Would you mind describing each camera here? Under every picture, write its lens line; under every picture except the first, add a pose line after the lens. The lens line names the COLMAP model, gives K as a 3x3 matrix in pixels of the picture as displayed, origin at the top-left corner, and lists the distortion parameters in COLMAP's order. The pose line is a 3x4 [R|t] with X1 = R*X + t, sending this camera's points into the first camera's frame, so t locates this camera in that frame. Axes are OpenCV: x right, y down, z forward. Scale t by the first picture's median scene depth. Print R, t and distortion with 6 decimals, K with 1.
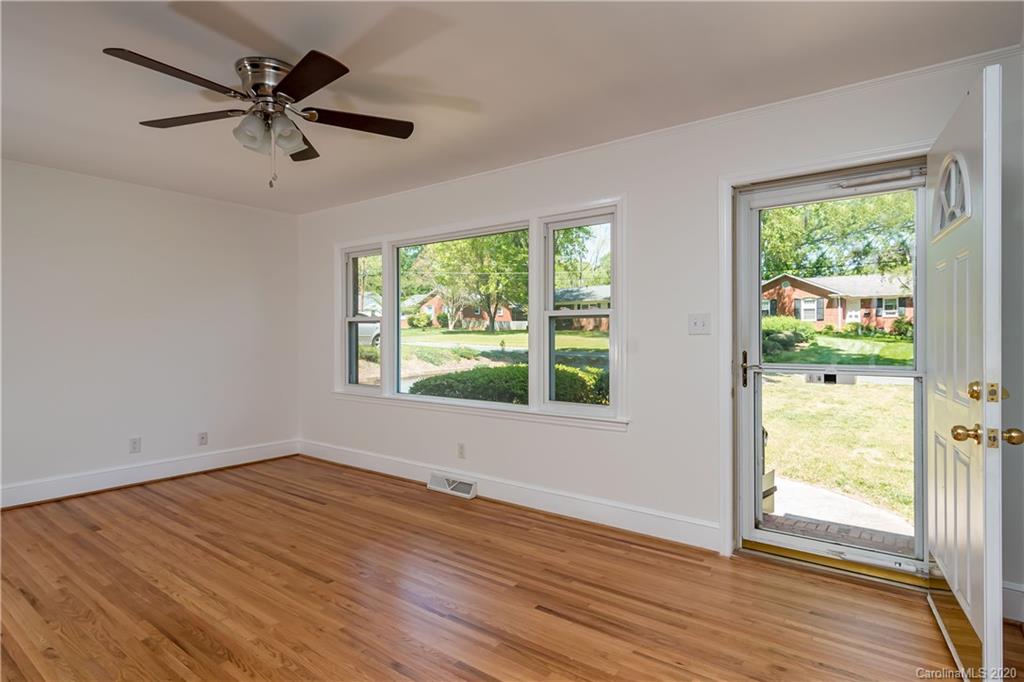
lens RADIAL K [[548.2, 0, 509.5], [0, 548.2, 357.4], [0, 0, 1]] dist [-0.001225, 0.000602]
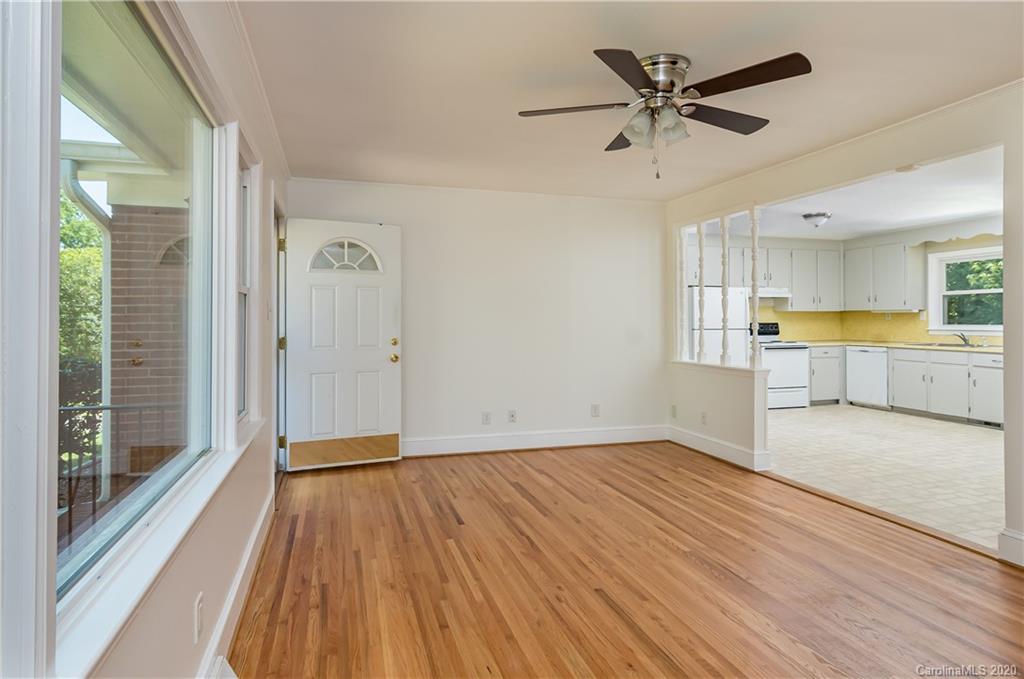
lens RADIAL K [[548.1, 0, 483.3], [0, 548.1, 320.6], [0, 0, 1]] dist [-0.005046, -0.001072]
pose [[-0.778650, 0.002025, 0.627455, -0.641215], [0.026564, 0.999205, 0.029740, -0.057338], [-0.626896, 0.039825, -0.778085, 1.546572]]
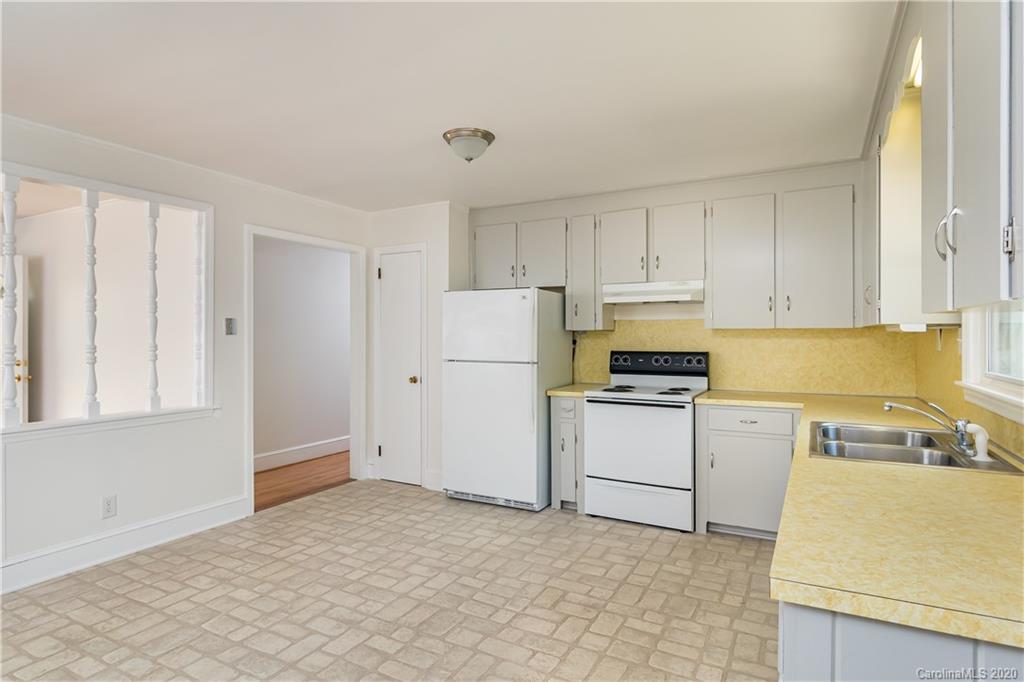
lens RADIAL K [[555.0, 0, 524.7], [0, 555.0, 339.3], [0, 0, 1]] dist [-0.003269, 0.000449]
pose [[-0.153101, -0.009463, 0.988165, -1.287633], [0.041189, 0.999024, 0.015948, -0.002524], [-0.987352, 0.043143, -0.152562, -0.637335]]
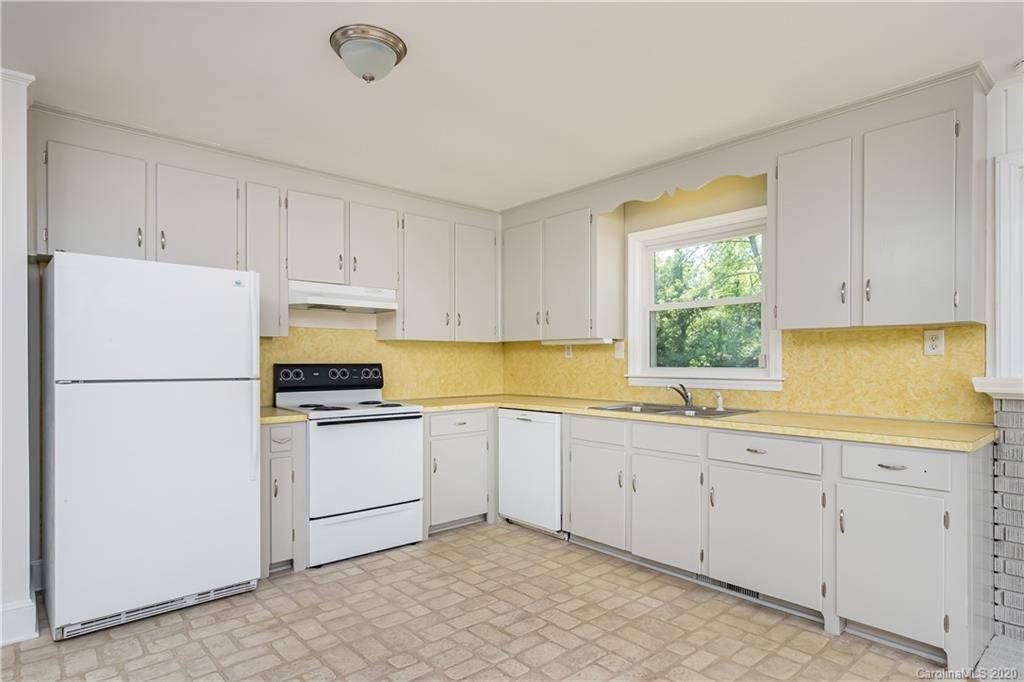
lens RADIAL K [[550.4, 0, 512.1], [0, 550.4, 364.7], [0, 0, 1]] dist [0.001044, 0.000417]
pose [[-0.978225, -0.003679, 0.207514, -0.658041], [0.005977, 0.998929, 0.045887, 0.011263], [-0.207460, 0.046128, -0.977155, -0.101044]]
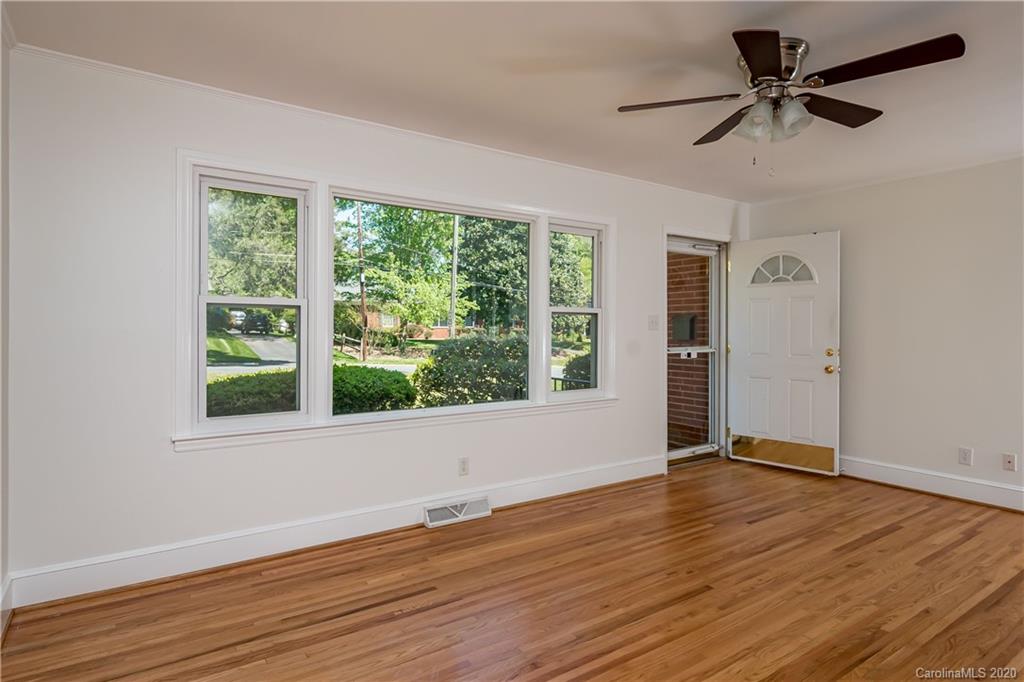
lens RADIAL K [[555.0, 0, 524.7], [0, 555.0, 339.3], [0, 0, 1]] dist [-0.003269, 0.000449]
pose [[0.314283, -0.016003, 0.949194, -1.147042], [0.037573, 0.999284, 0.004407, -0.032887], [-0.948585, 0.034280, 0.314659, 0.845140]]
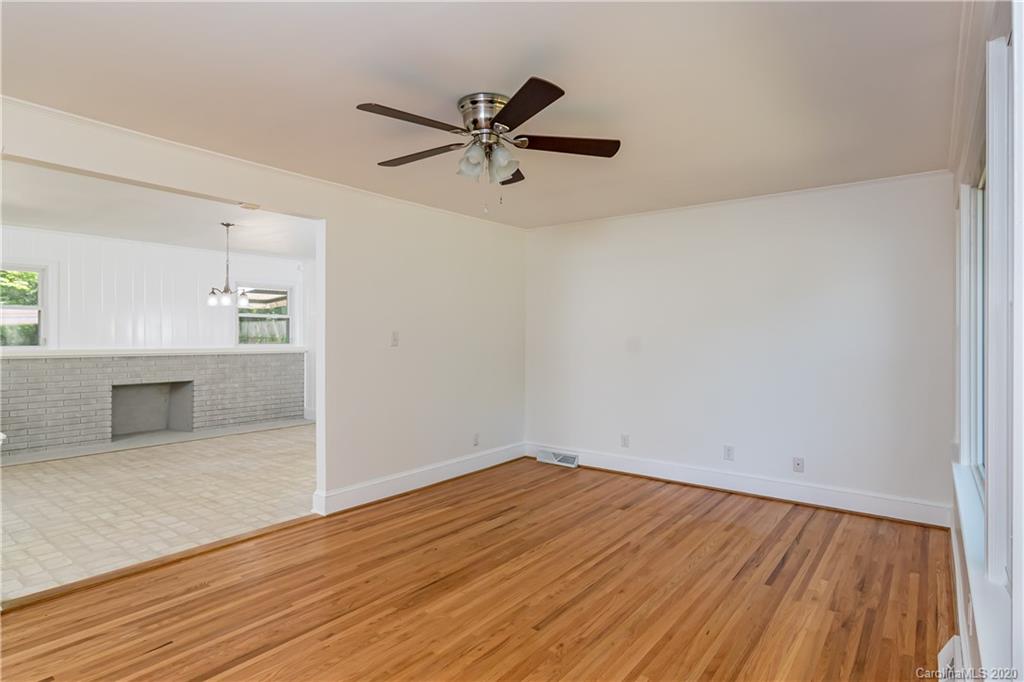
lens RADIAL K [[555.0, 0, 524.7], [0, 555.0, 339.3], [0, 0, 1]] dist [-0.003269, 0.000449]
pose [[0.001532, 0.006609, -0.999977, 0.495934], [-0.046090, 0.998916, 0.006532, -0.059529], [0.998936, 0.046079, 0.001835, 0.819528]]
